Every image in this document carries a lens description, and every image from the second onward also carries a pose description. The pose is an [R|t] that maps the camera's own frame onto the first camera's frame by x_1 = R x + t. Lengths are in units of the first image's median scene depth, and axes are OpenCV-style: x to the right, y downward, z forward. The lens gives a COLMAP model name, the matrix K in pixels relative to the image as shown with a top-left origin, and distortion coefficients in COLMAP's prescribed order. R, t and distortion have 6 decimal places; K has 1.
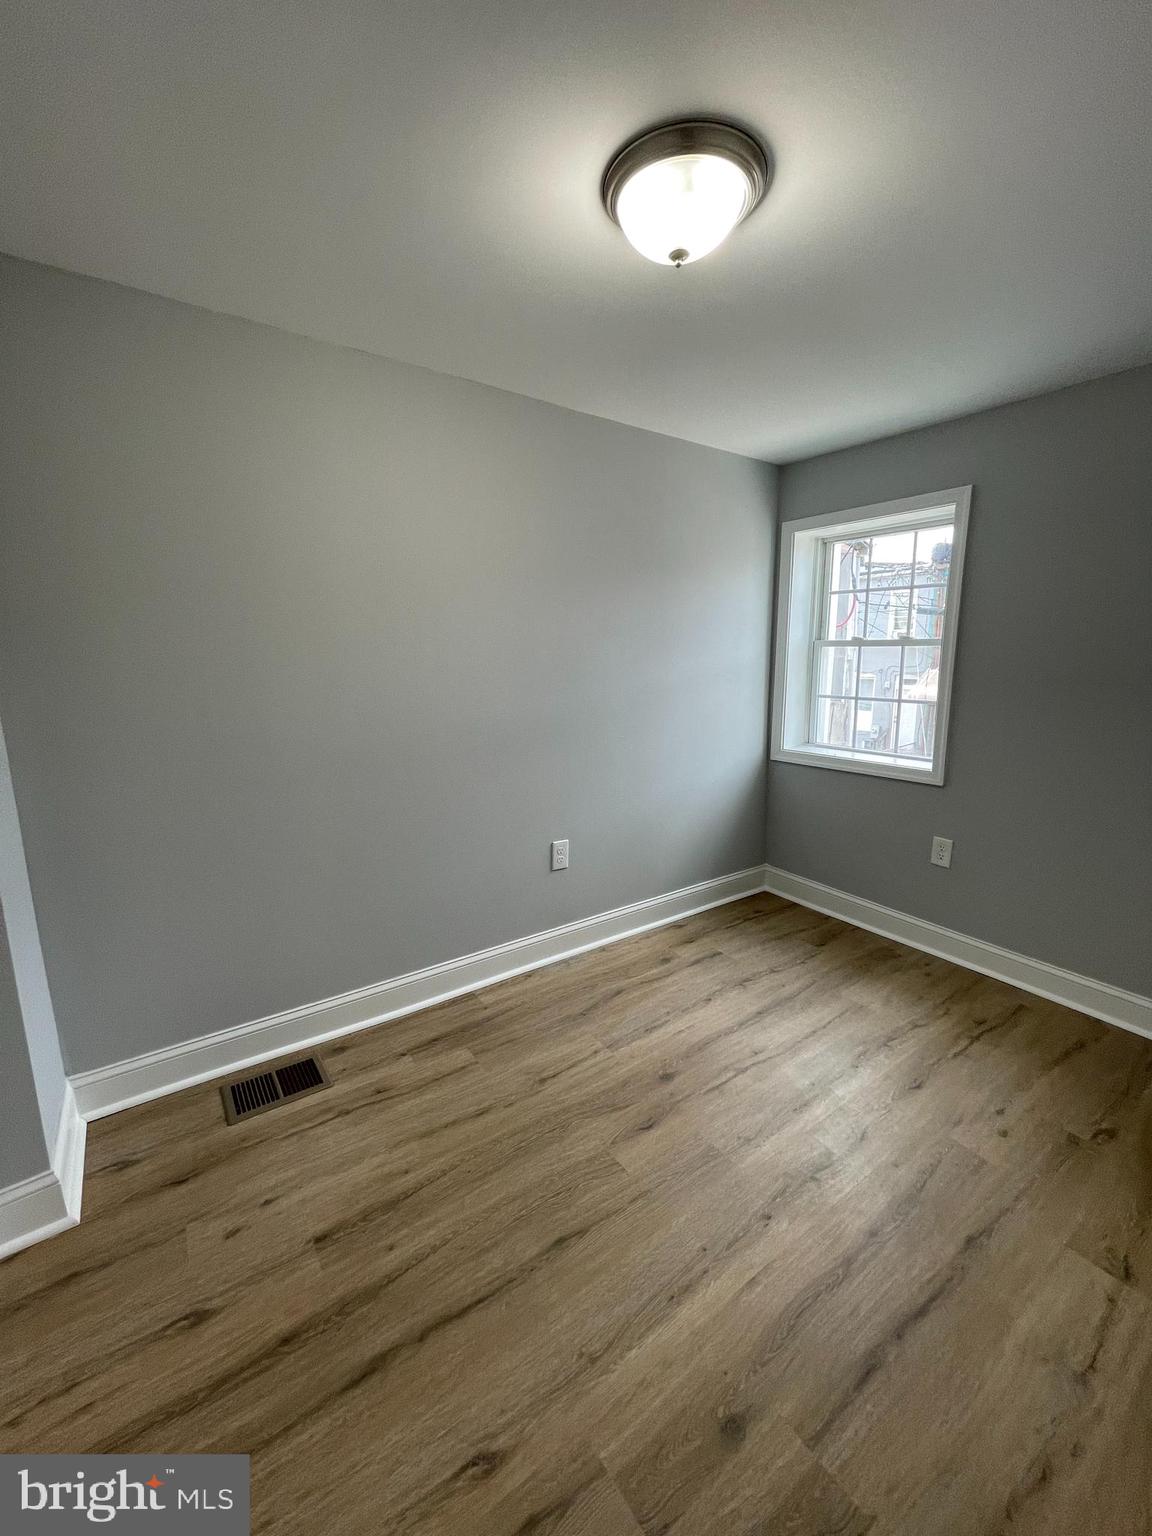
lens RADIAL K [[620.3, 0, 570.4], [0, 620.3, 762.5], [0, 0, 1]] dist [-0.011299, 0.006443]
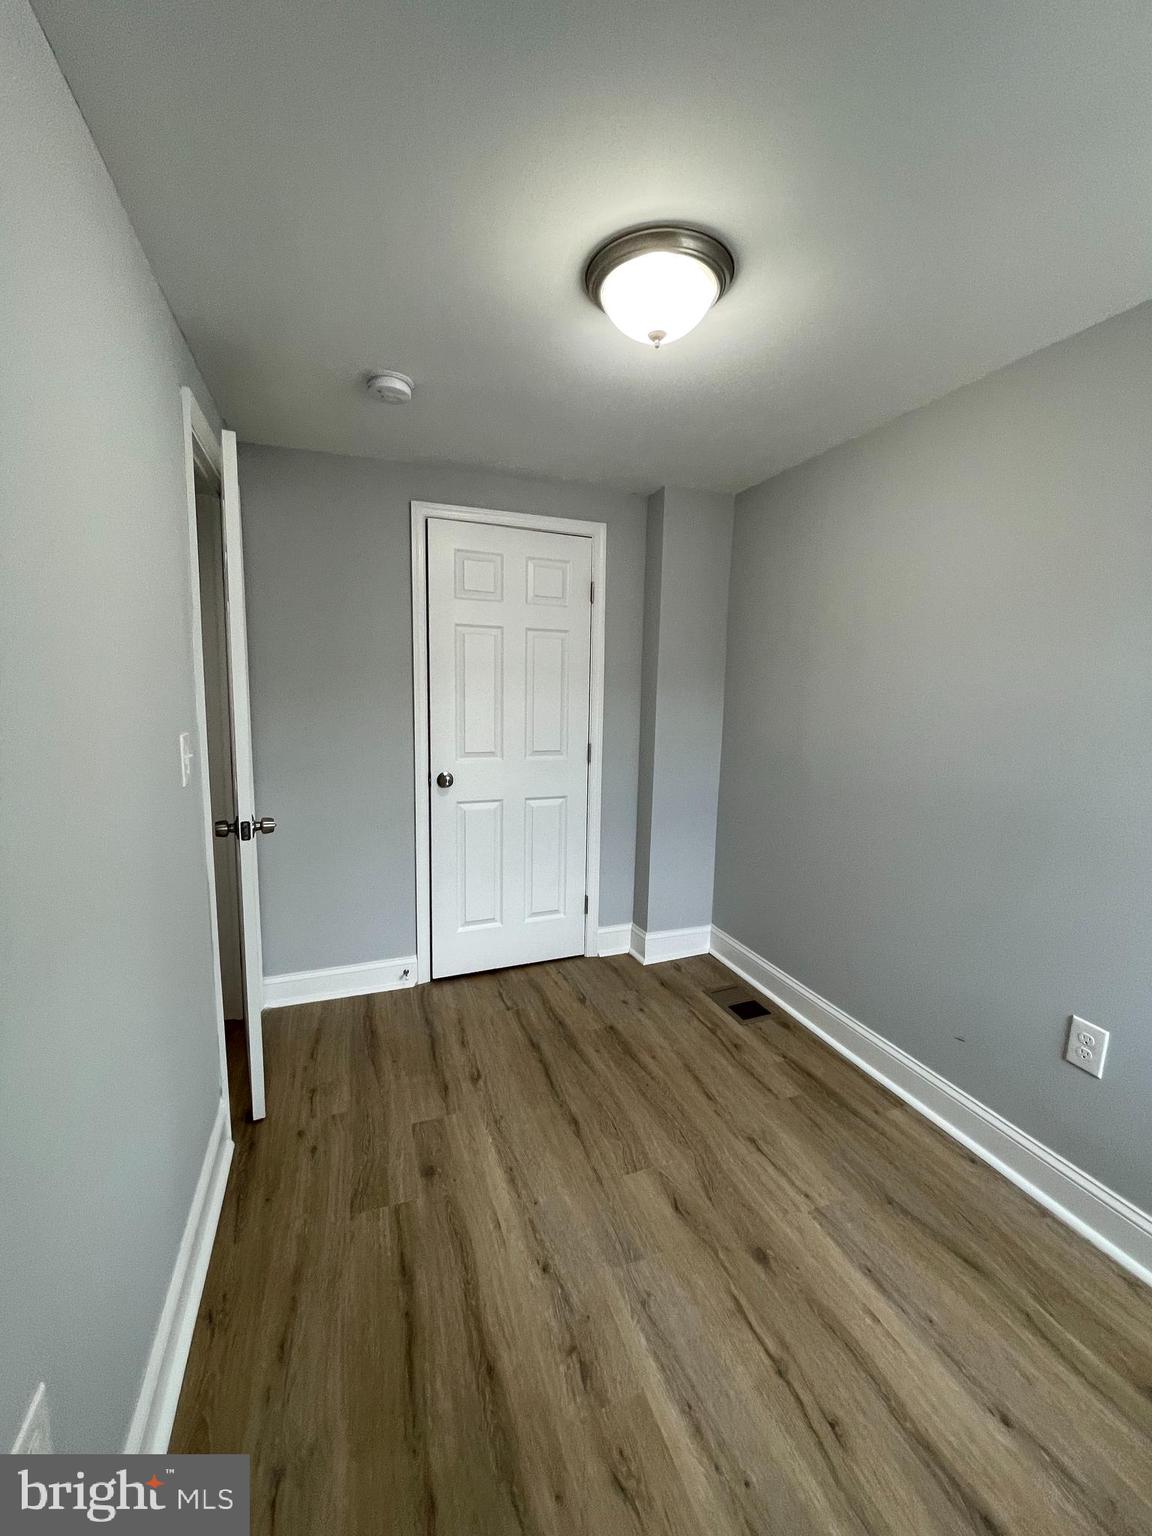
lens RADIAL K [[620.3, 0, 570.4], [0, 620.3, 762.5], [0, 0, 1]] dist [-0.011299, 0.006443]
pose [[-0.267017, 0.117079, -0.956554, 1.058132], [-0.189333, 0.966874, 0.171193, -0.195467], [0.944910, 0.226819, -0.236005, 0.999605]]
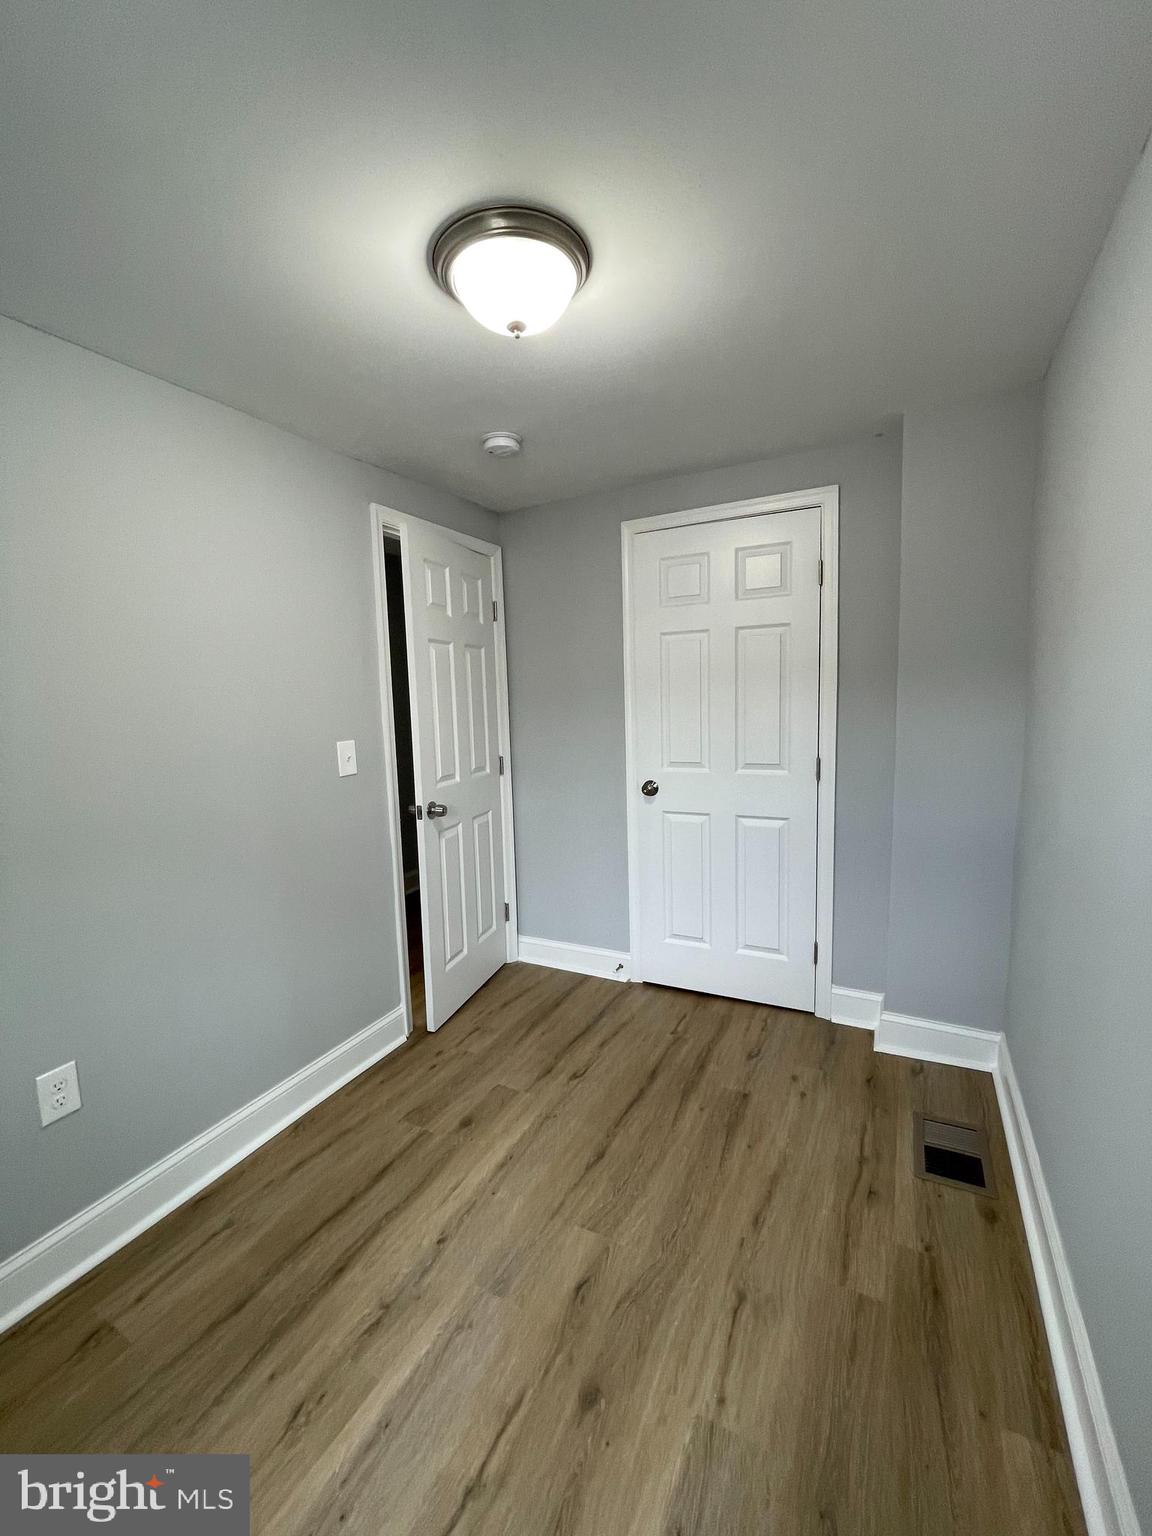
lens RADIAL K [[620.3, 0, 570.4], [0, 620.3, 762.5], [0, 0, 1]] dist [-0.011299, 0.006443]
pose [[-0.896342, 0.082023, -0.435711, 0.471908], [-0.042721, 0.962187, 0.269018, -0.315494], [0.441301, 0.259746, -0.858944, 1.647499]]
